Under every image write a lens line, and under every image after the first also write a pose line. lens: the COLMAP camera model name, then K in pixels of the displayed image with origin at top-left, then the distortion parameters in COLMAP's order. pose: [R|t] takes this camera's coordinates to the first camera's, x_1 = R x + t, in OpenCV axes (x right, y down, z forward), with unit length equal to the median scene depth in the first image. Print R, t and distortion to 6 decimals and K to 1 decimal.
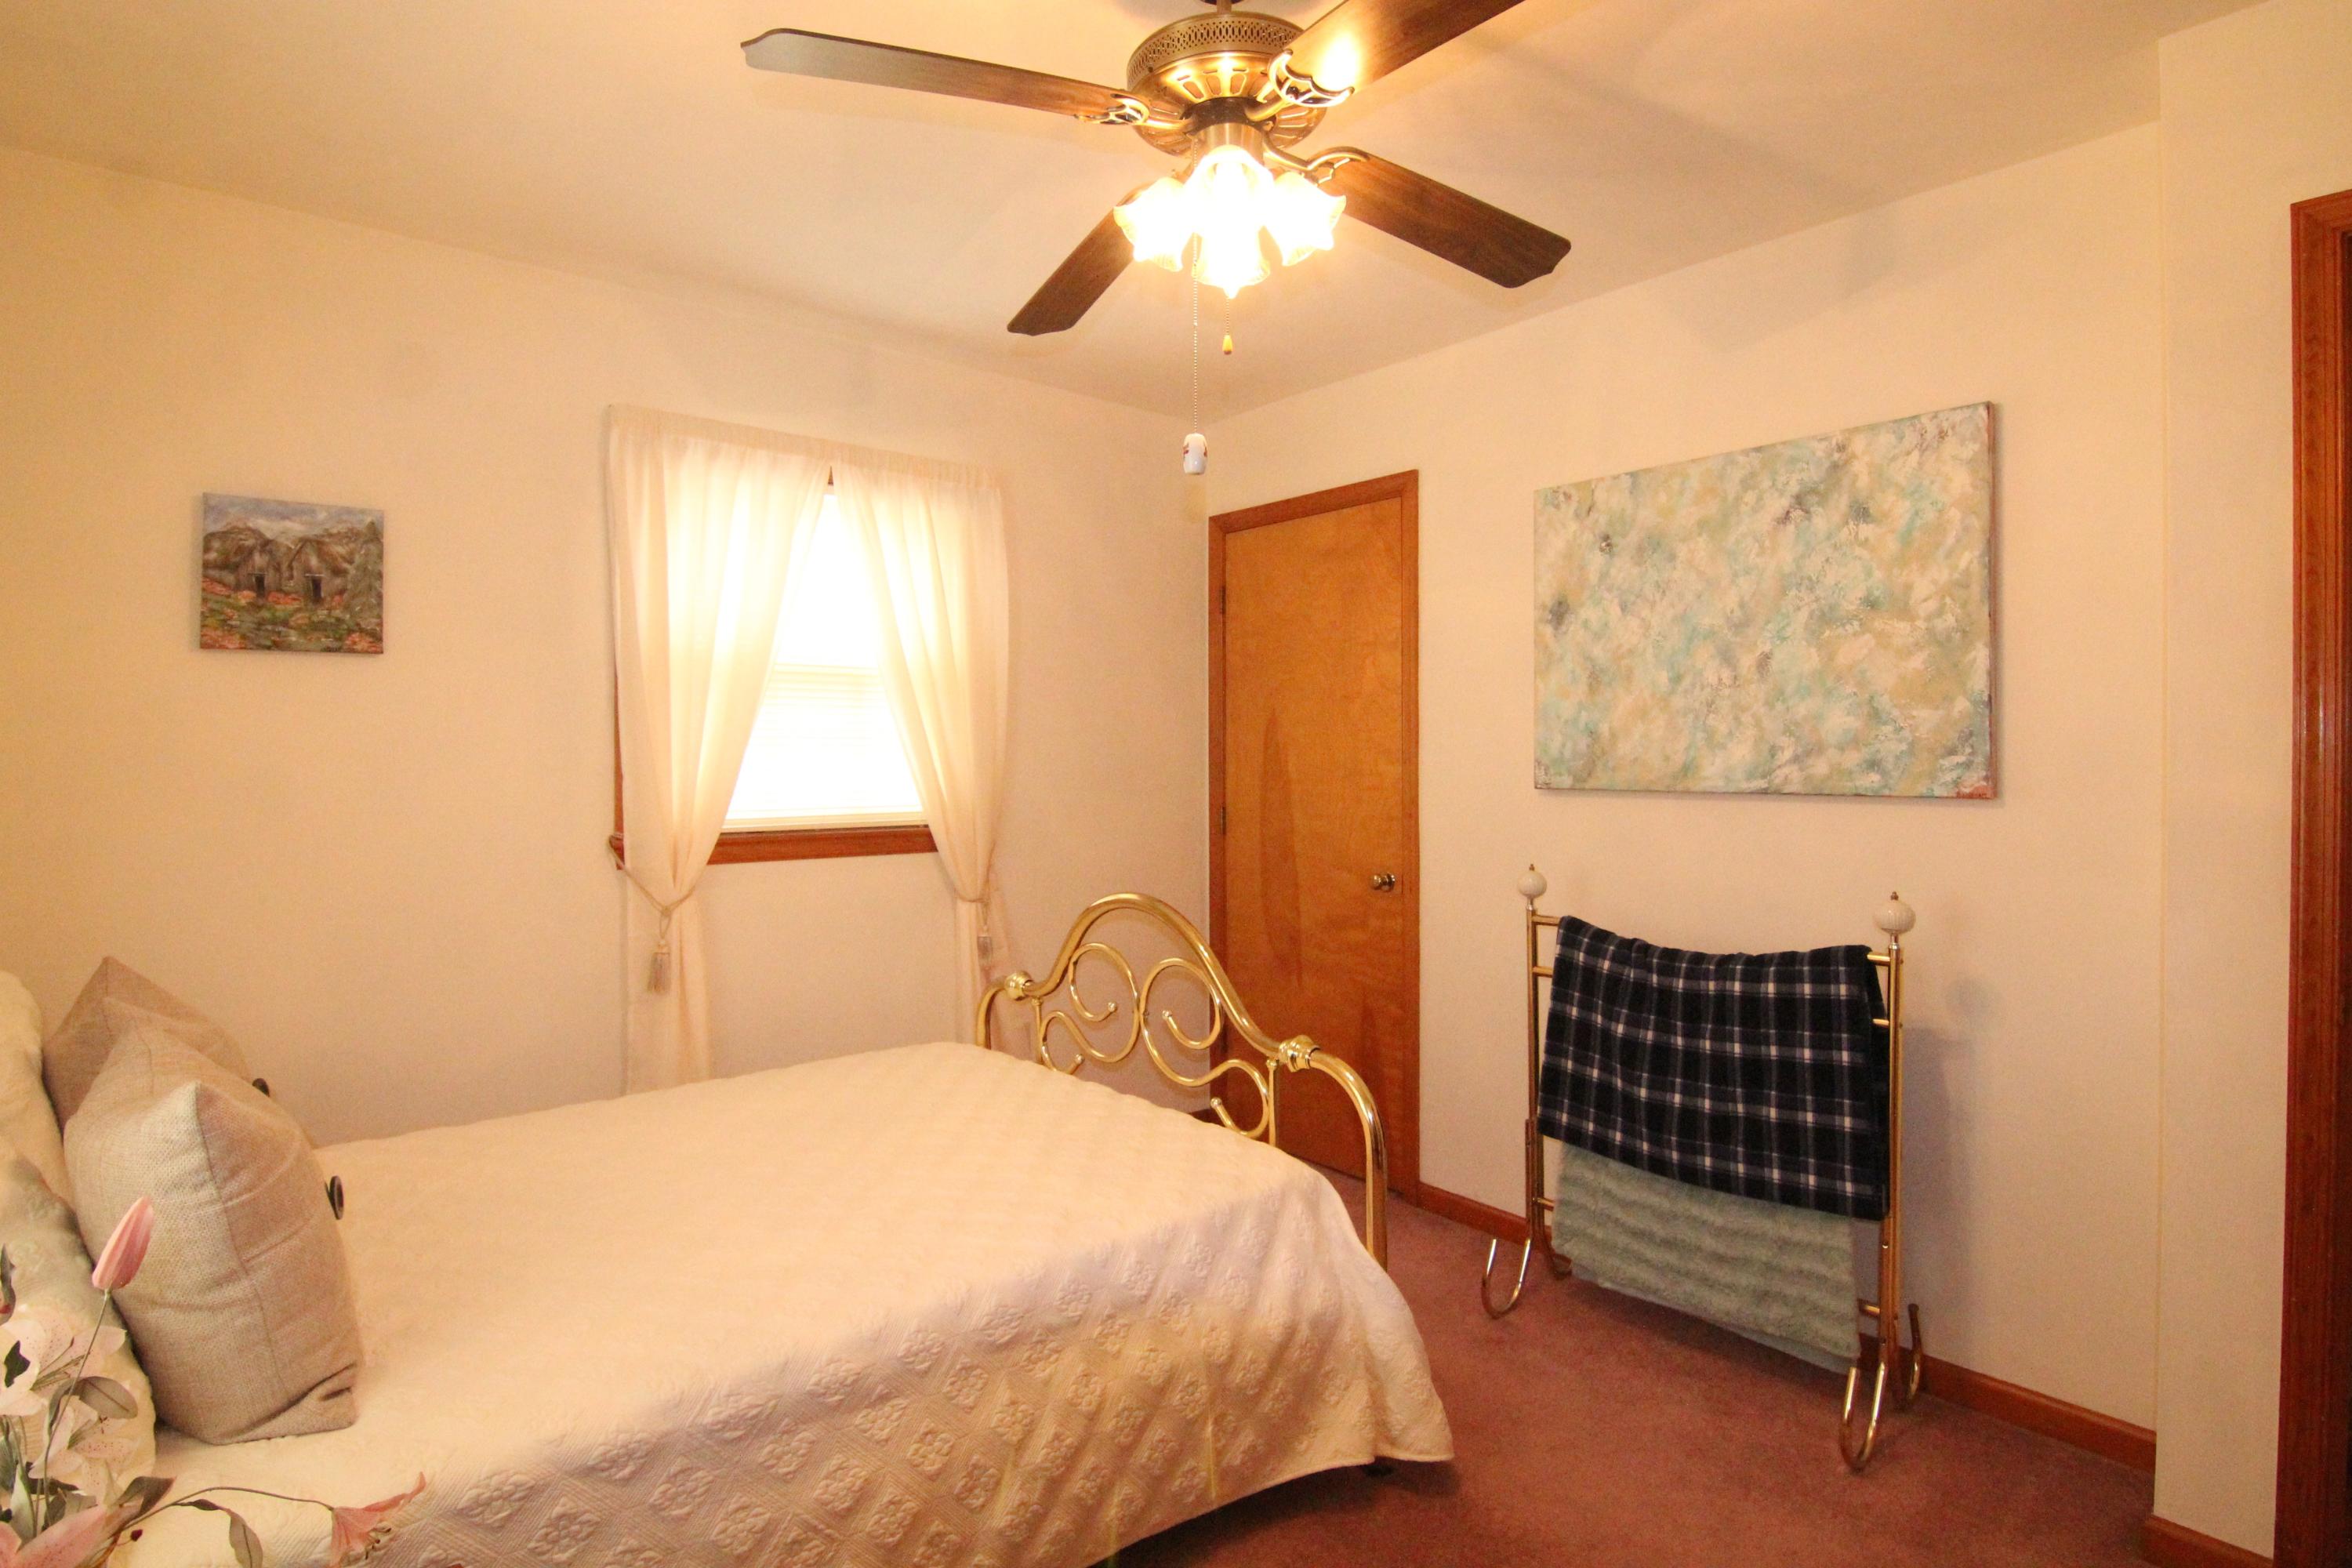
lens RADIAL K [[1196.4, 0, 1178.3], [0, 1196.4, 771.0], [0, 0, 1]] dist [-0.001622, -0.012484]
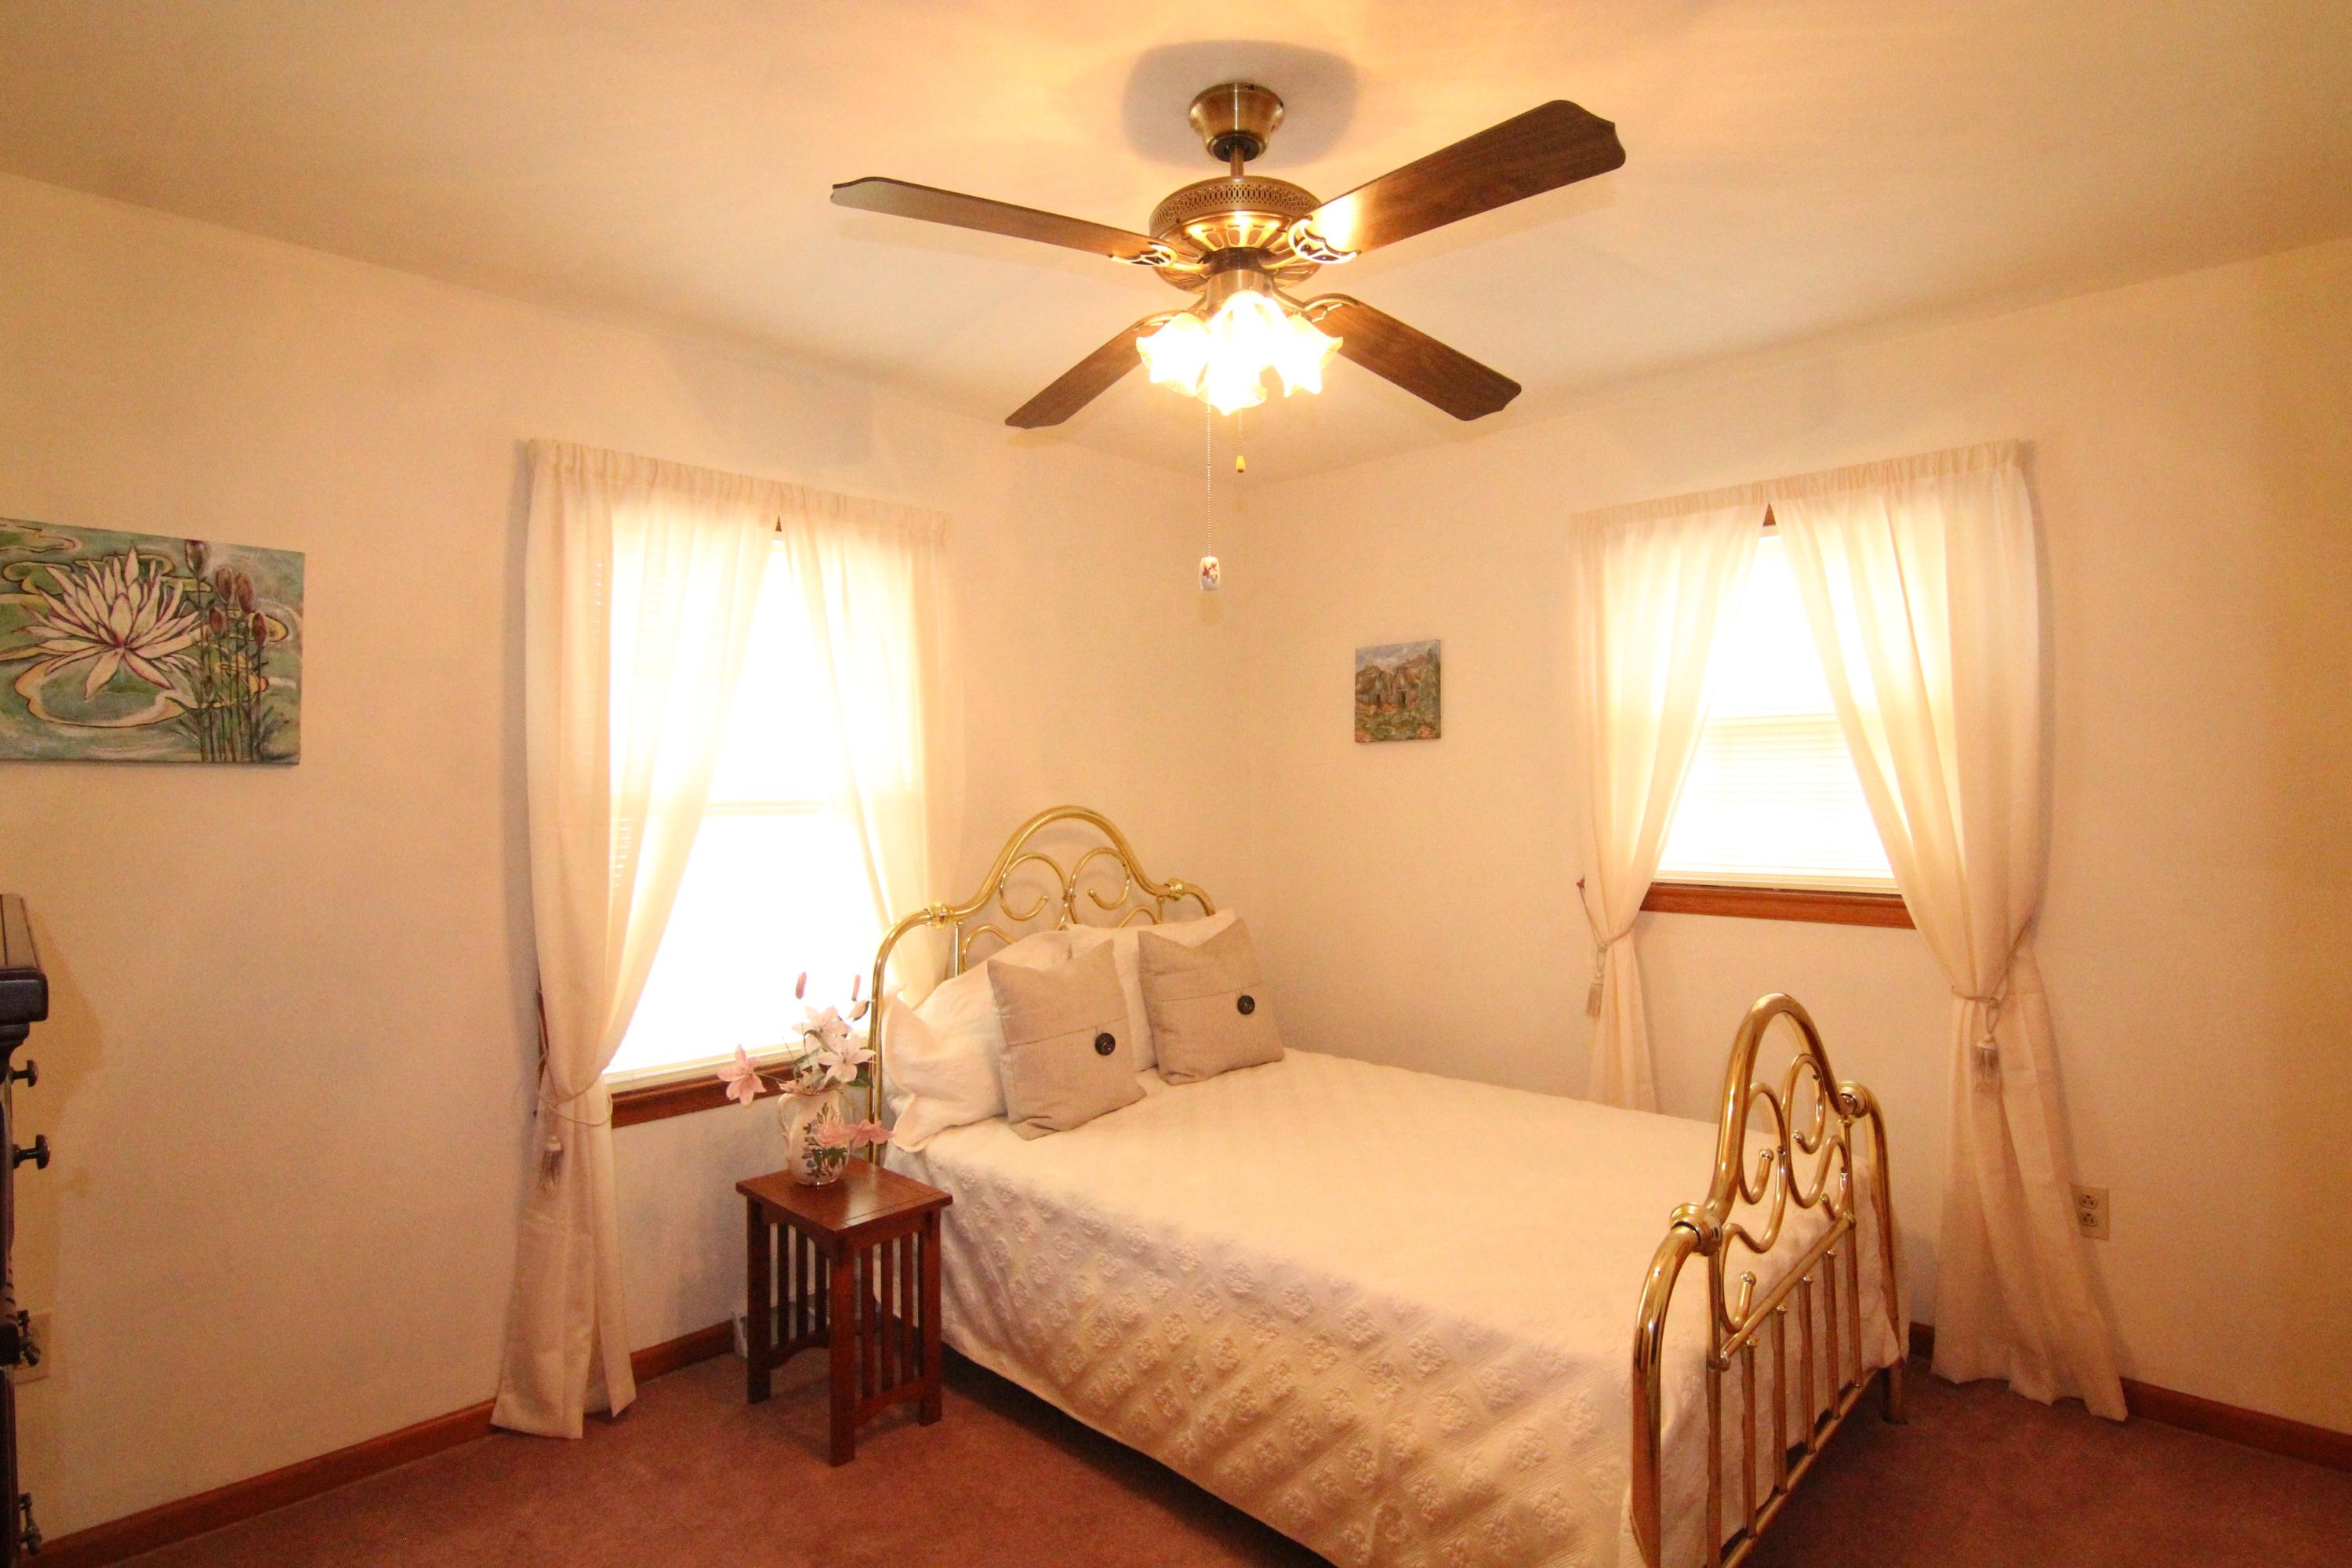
lens RADIAL K [[1196.4, 0, 1178.3], [0, 1196.4, 771.0], [0, 0, 1]] dist [-0.001622, -0.012484]
pose [[0.104593, -0.015166, -0.994399, 0.771548], [-0.005025, 0.999863, -0.015778, -0.035540], [0.994502, 0.006647, 0.104502, 0.559476]]
